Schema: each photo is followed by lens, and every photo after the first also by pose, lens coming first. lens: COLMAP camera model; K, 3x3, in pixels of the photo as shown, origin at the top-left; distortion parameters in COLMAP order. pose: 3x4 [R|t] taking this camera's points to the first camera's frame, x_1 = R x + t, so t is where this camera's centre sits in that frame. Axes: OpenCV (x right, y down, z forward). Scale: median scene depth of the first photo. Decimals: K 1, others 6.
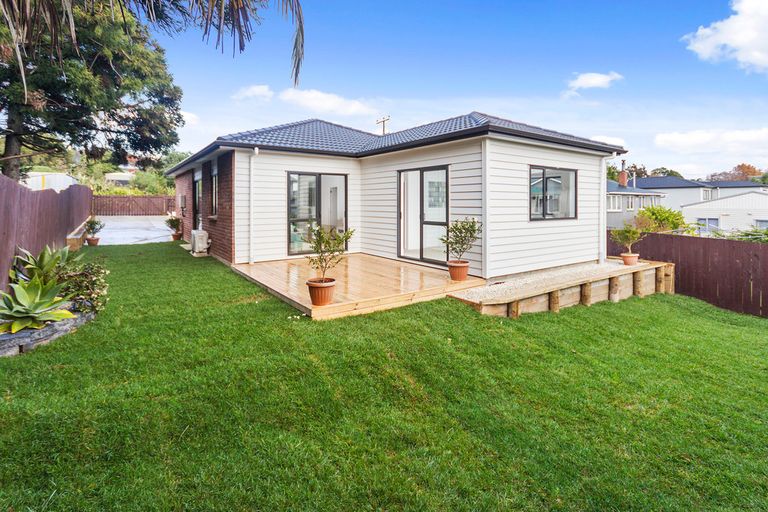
lens RADIAL K [[357.9, 0, 383.0], [0, 357.9, 265.4], [0, 0, 1]] dist [-0.000068, -0.000403]
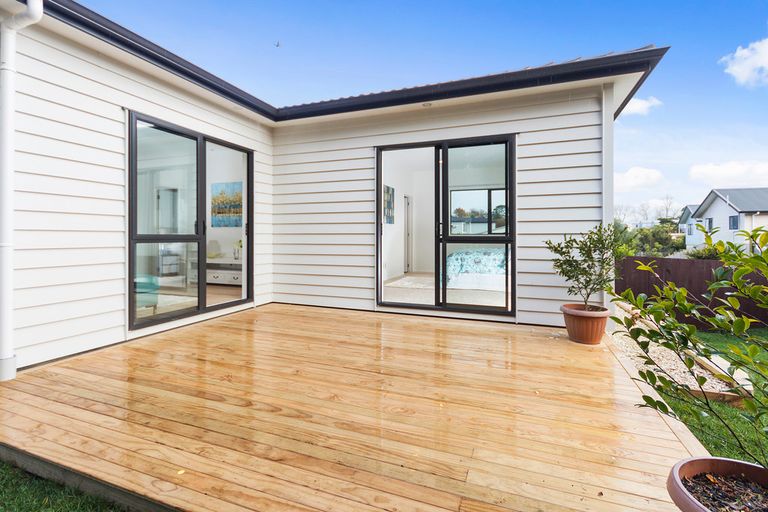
lens RADIAL K [[357.9, 0, 383.0], [0, 357.9, 265.4], [0, 0, 1]] dist [-0.000068, -0.000403]
pose [[0.842359, -0.040941, 0.537360, -0.242480], [0.087646, 0.994243, -0.061641, -0.048967], [-0.531742, 0.099021, 0.841097, 0.531245]]
